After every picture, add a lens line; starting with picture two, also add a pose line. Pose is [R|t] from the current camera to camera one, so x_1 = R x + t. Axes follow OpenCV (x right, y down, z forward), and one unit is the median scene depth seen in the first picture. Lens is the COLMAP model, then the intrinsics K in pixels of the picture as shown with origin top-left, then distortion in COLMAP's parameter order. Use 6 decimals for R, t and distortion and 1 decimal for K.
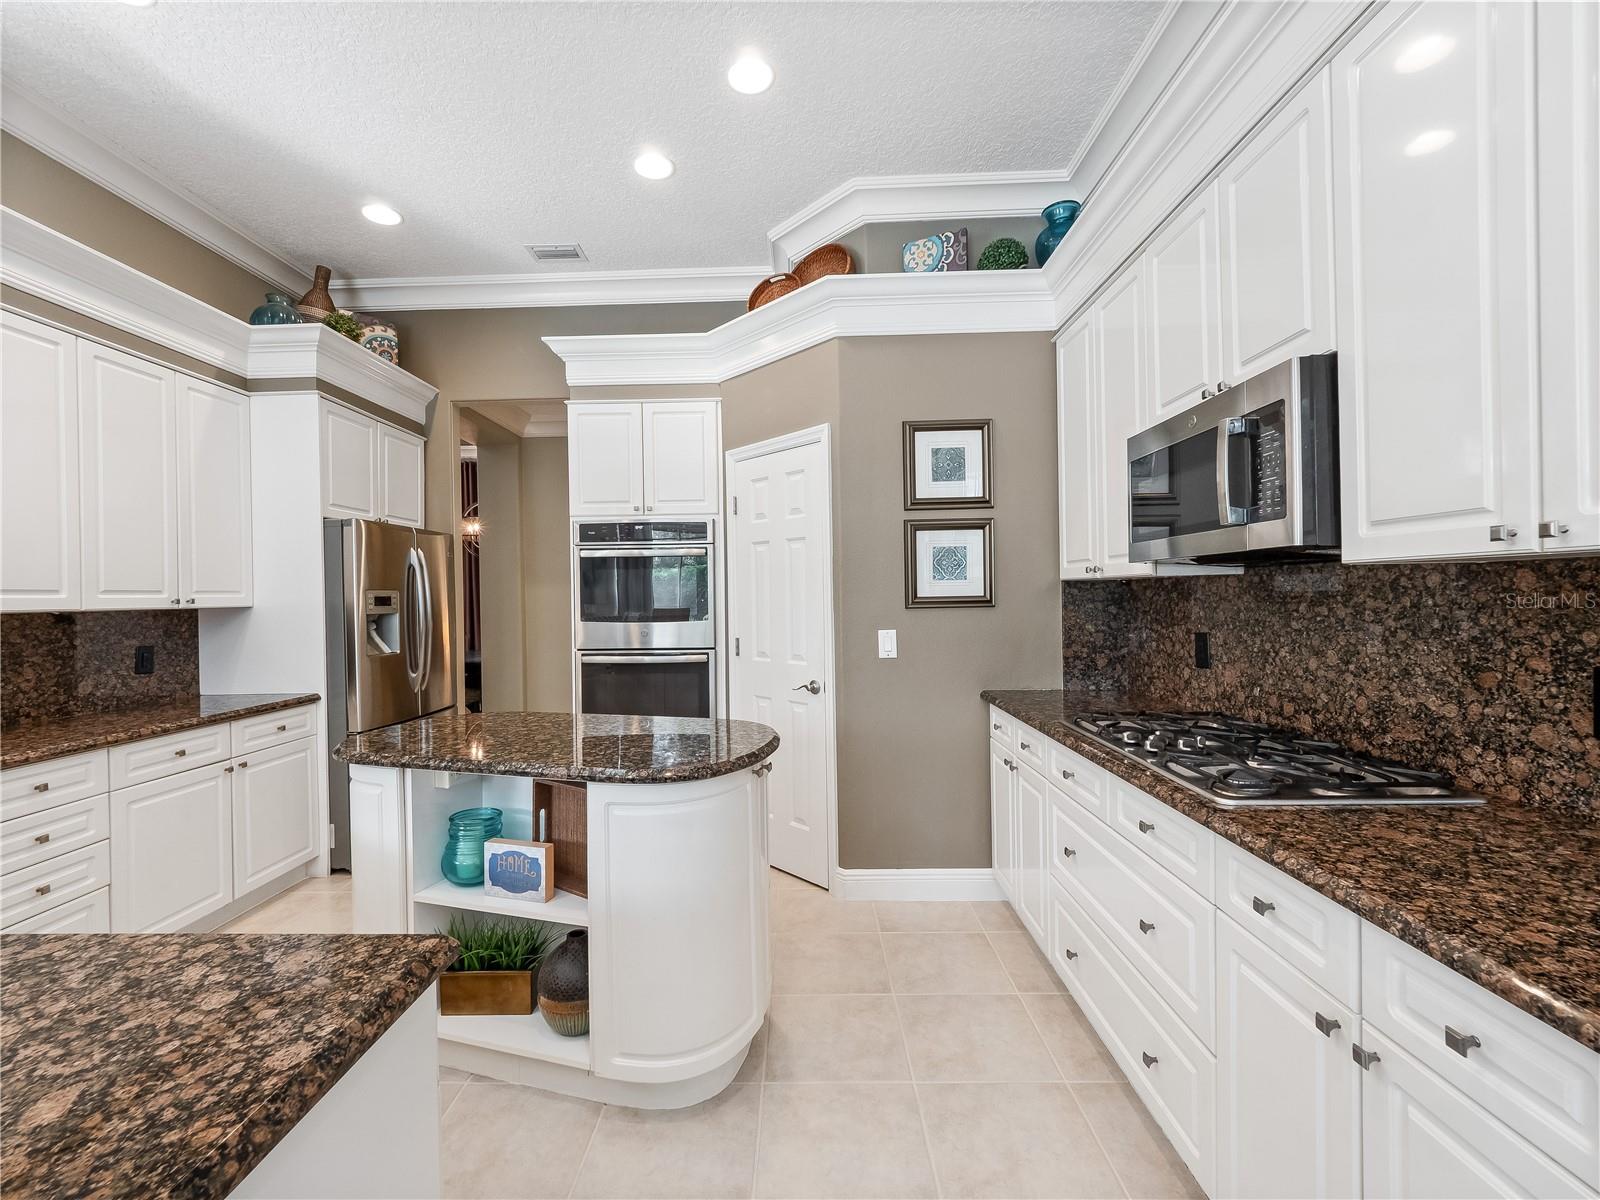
lens RADIAL K [[675.6, 0, 795.6], [0, 675.6, 598.0], [0, 0, 1]] dist [-0.001847, -0.001314]
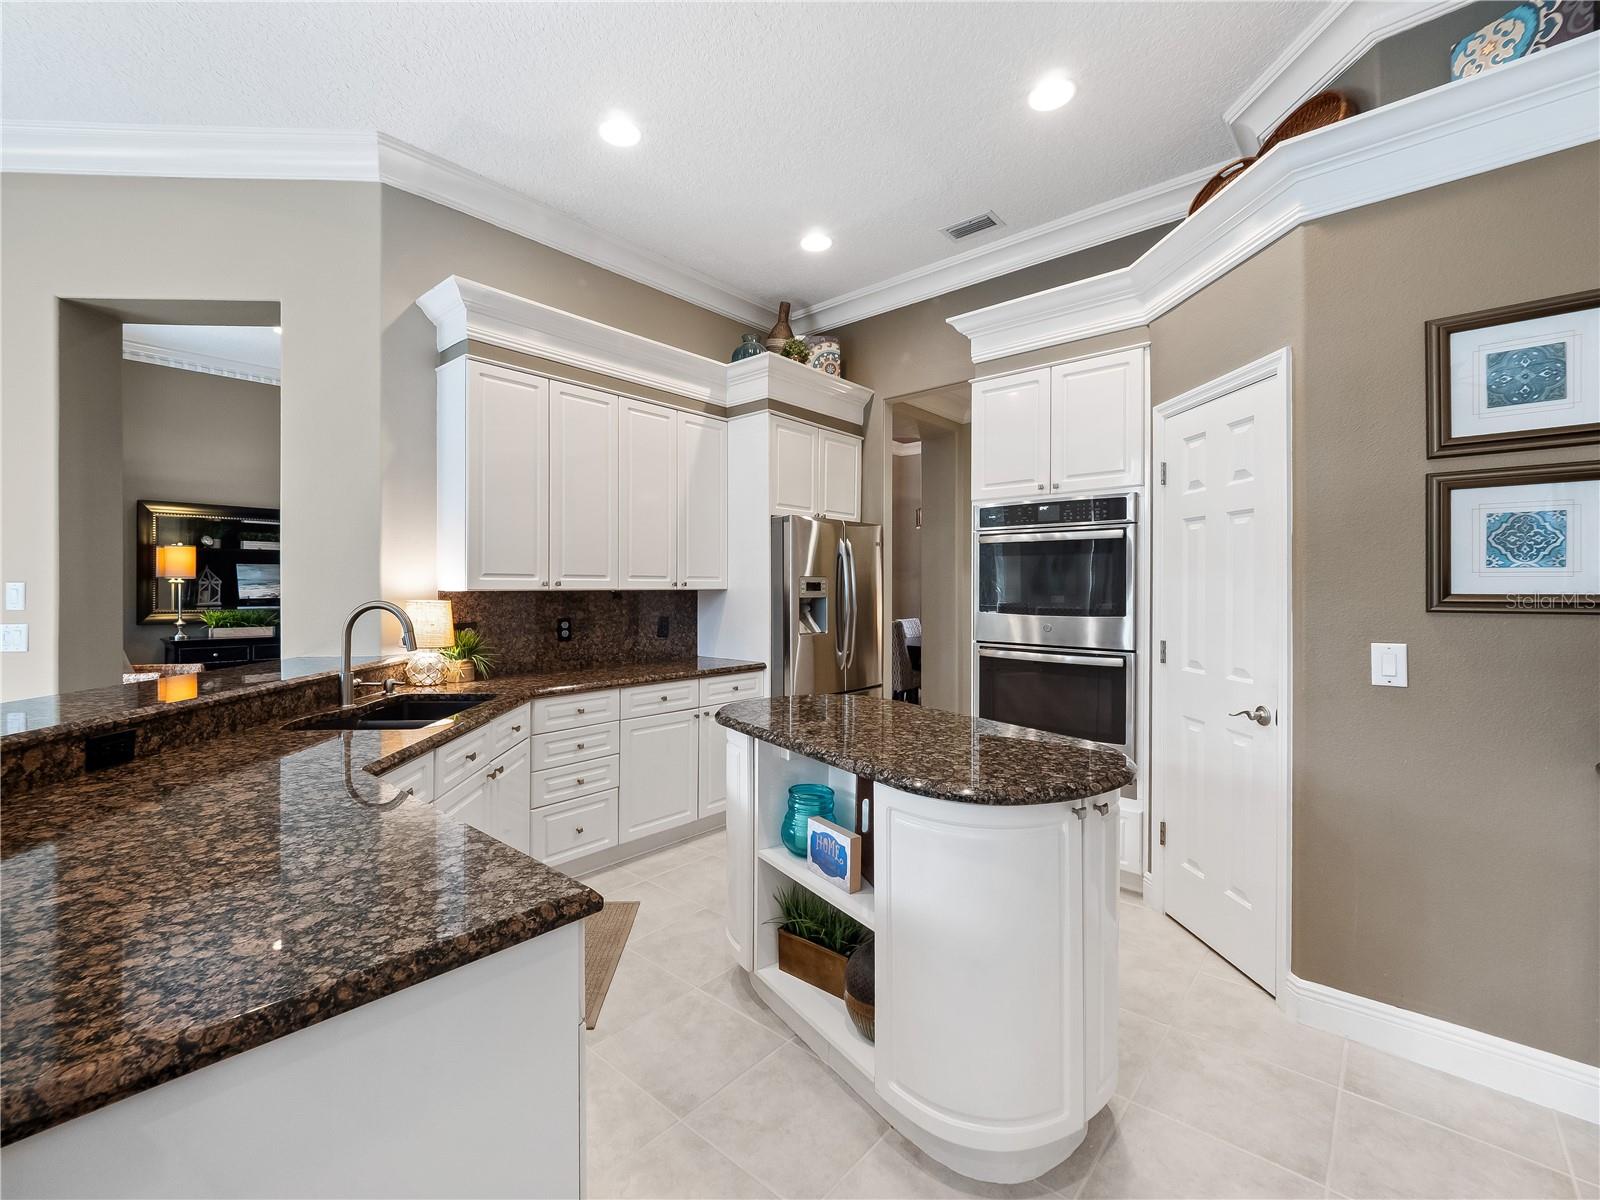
lens RADIAL K [[695.1, 0, 781.0], [0, 695.1, 589.2], [0, 0, 1]] dist [0.021214, -0.023535]
pose [[0.755279, 0.019183, -0.655122, 0.132546], [-0.016242, 0.999812, 0.010550, -0.003072], [0.655202, 0.002672, 0.755449, 0.097674]]
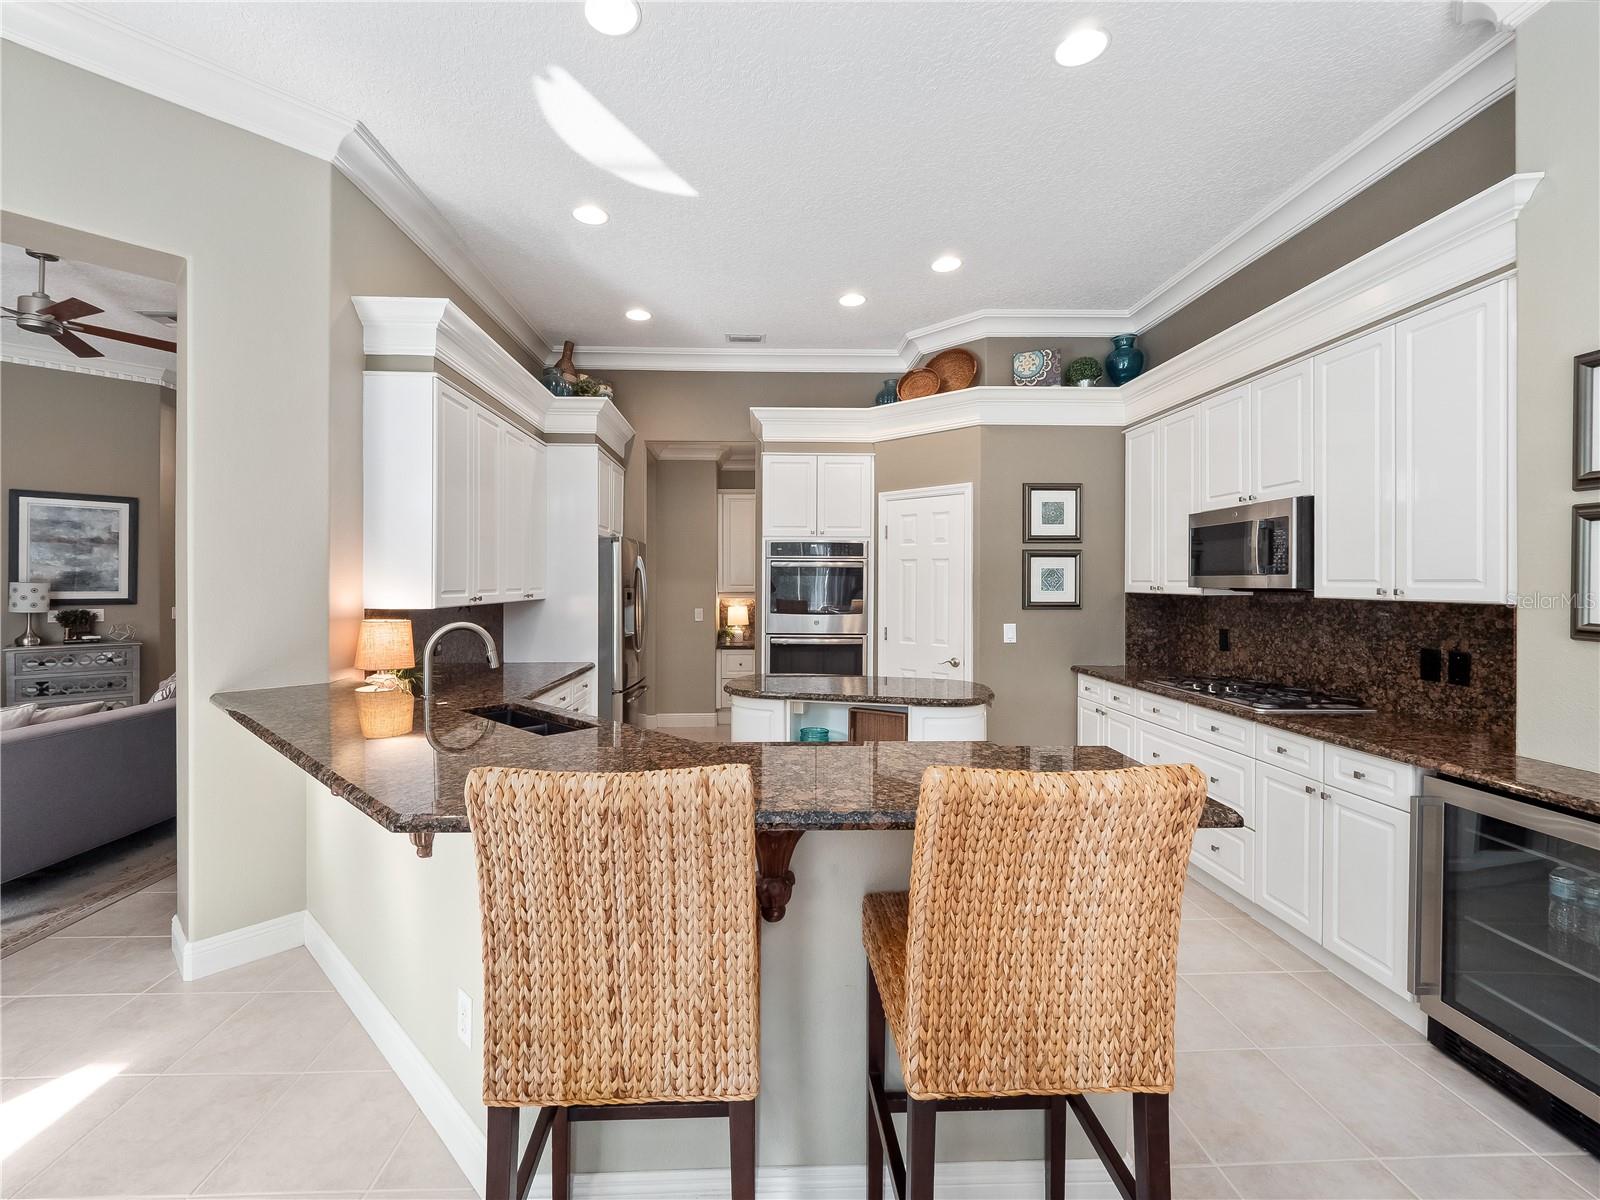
lens RADIAL K [[684.5, 0, 792.4], [0, 684.5, 584.8], [0, 0, 1]] dist [-0.004293, -0.000825]
pose [[0.998318, 0.018975, 0.054787, -0.425244], [-0.018894, 0.999819, -0.002011, -0.026211], [-0.054815, 0.000973, 0.998496, -0.472058]]
